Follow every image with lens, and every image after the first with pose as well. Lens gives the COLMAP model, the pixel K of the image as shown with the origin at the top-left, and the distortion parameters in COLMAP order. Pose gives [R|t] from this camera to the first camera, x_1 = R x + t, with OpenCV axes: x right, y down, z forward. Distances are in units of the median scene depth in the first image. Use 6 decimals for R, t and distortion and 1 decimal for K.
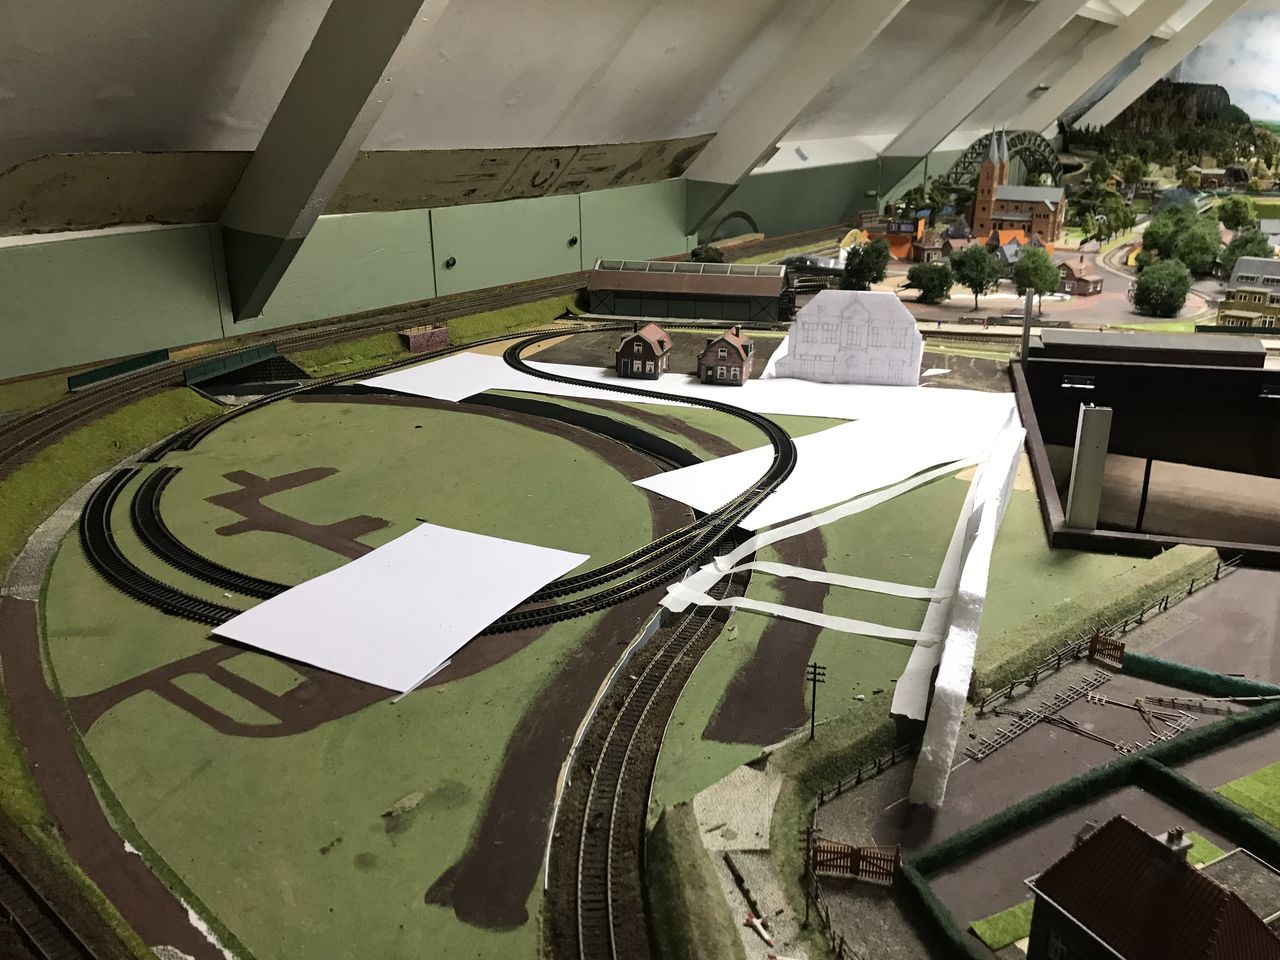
lens RADIAL K [[1073.7, 0, 640.0], [0, 1073.7, 480.0], [0, 0, 1]] dist [0.029250, -0.041682]
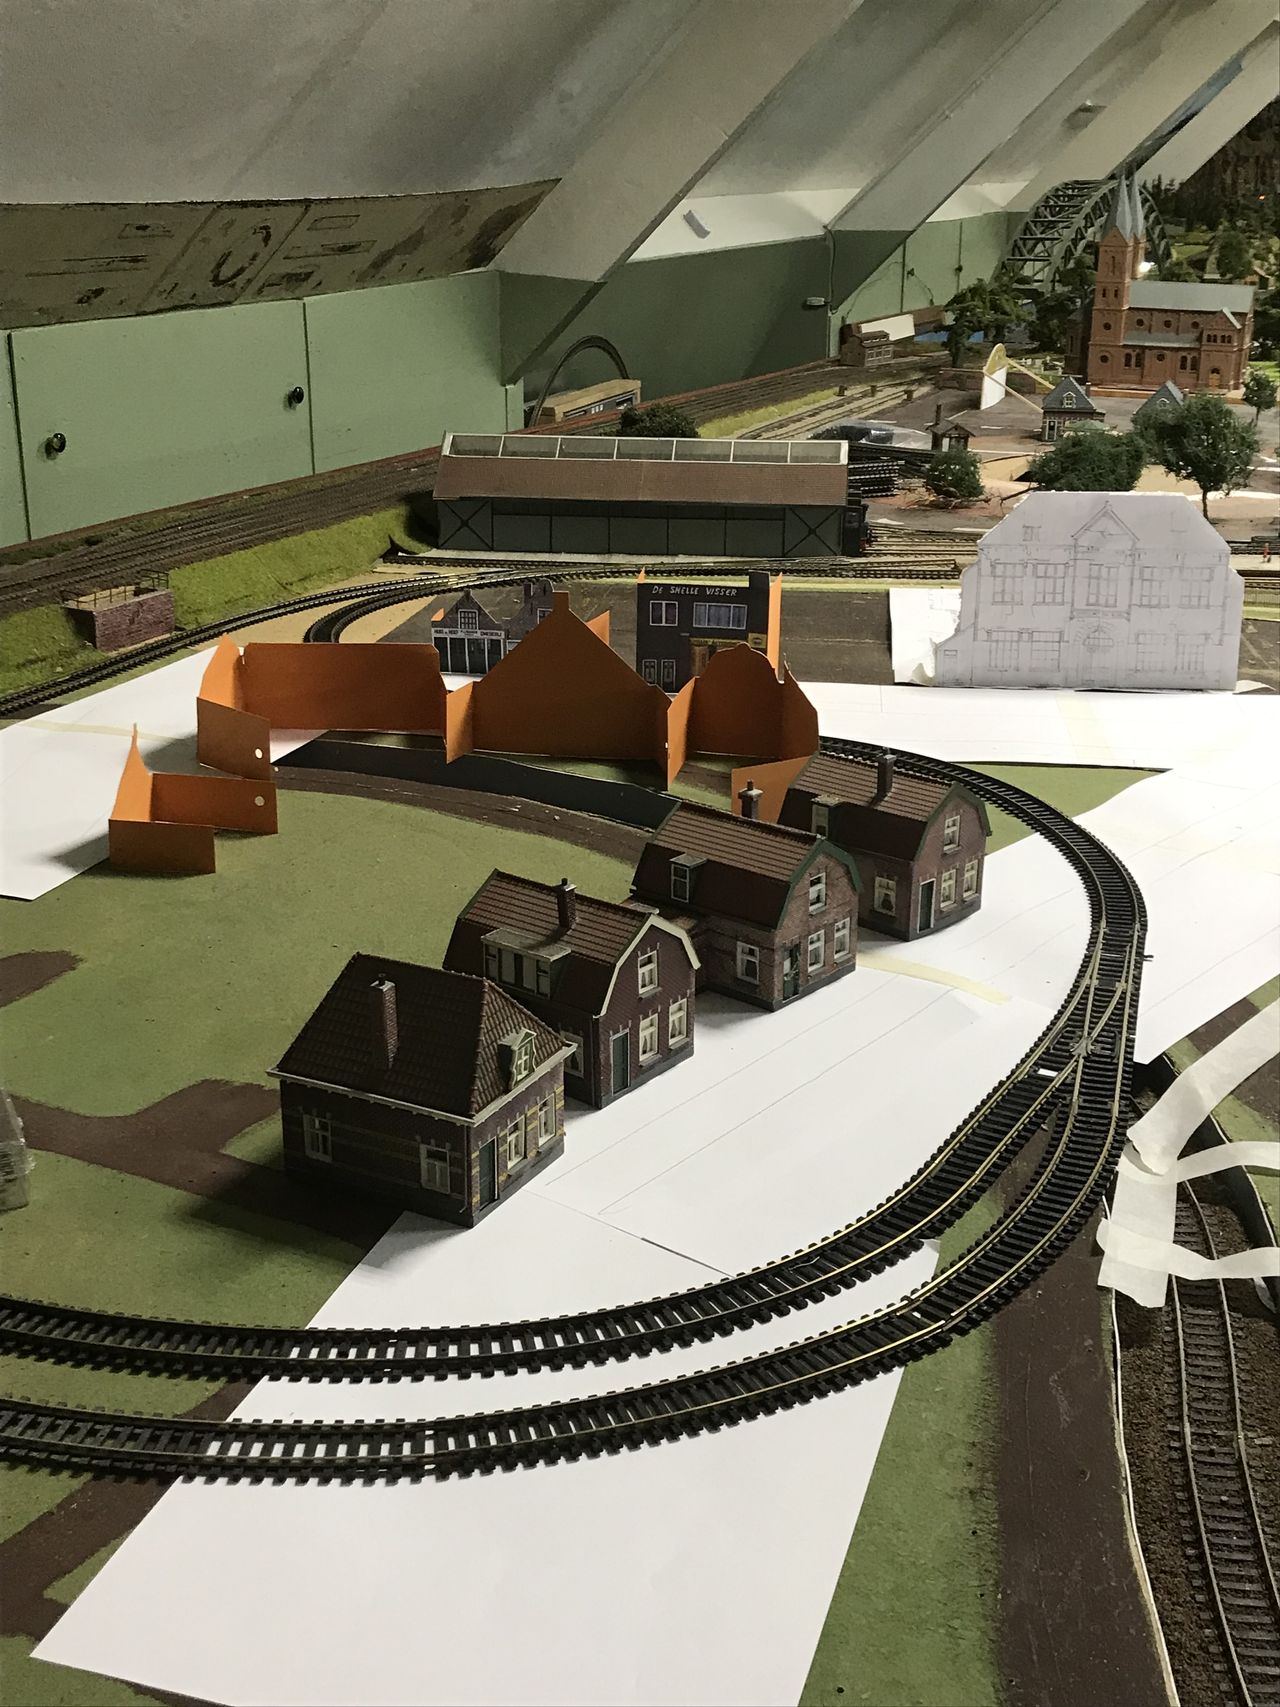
lens RADIAL K [[1976.2, 0, 640.0], [0, 1976.2, 853.5], [0, 0, 1]] dist [0.101457, -0.323614]
pose [[0.983028, -0.051381, 0.176115, -0.087375], [0.050174, 0.998677, 0.011300, -0.020002], [-0.176463, -0.002272, 0.984305, 0.095305]]
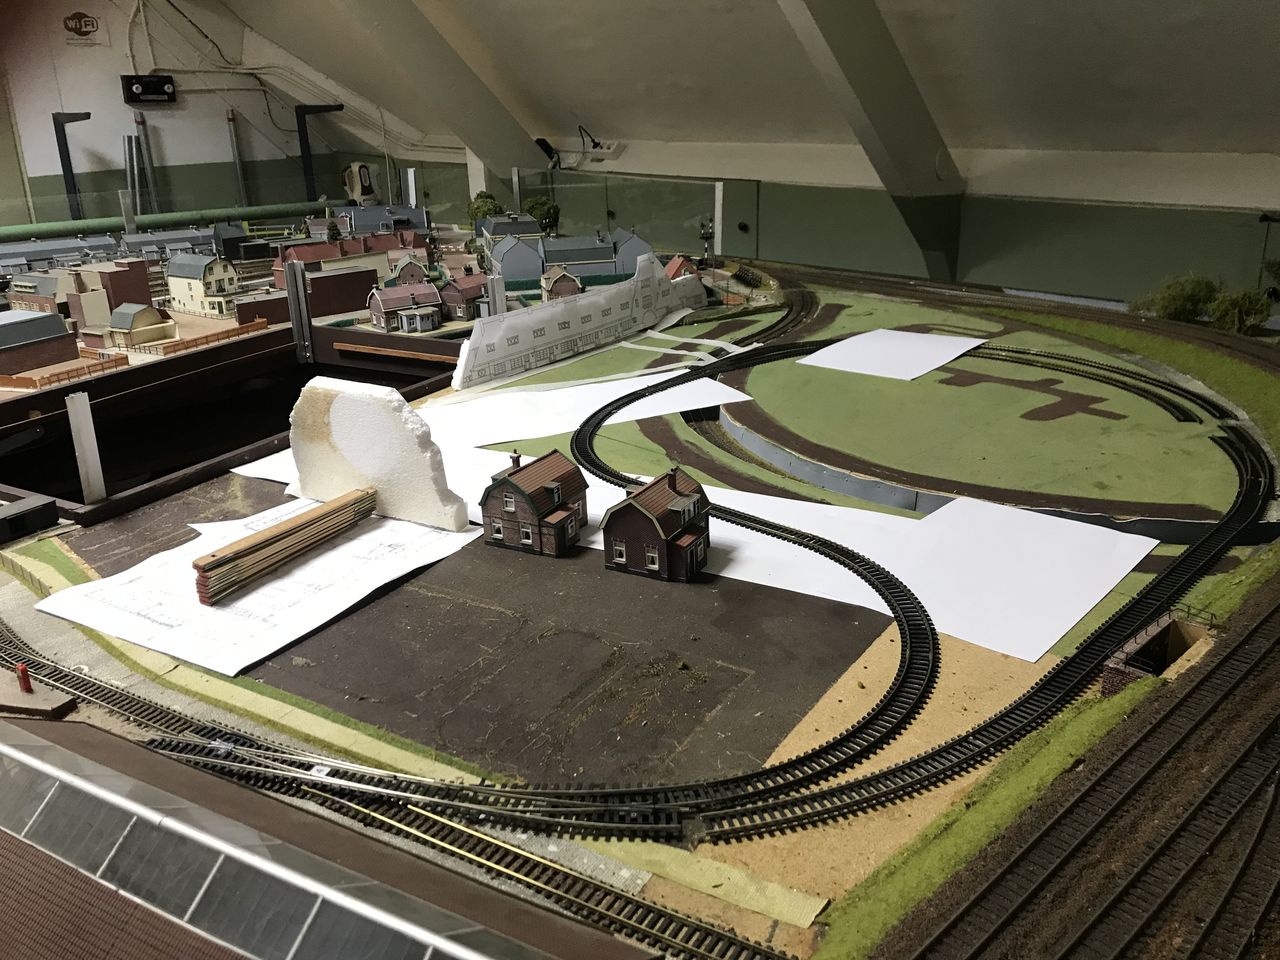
lens RADIAL K [[1073.7, 0, 640.0], [0, 1073.7, 480.0], [0, 0, 1]] dist [0.029250, -0.041682]
pose [[-0.974910, -0.040698, 0.218849, -0.065649], [0.106496, 0.778056, 0.619102, -0.295106], [-0.195473, 0.626875, -0.754201, 0.852613]]
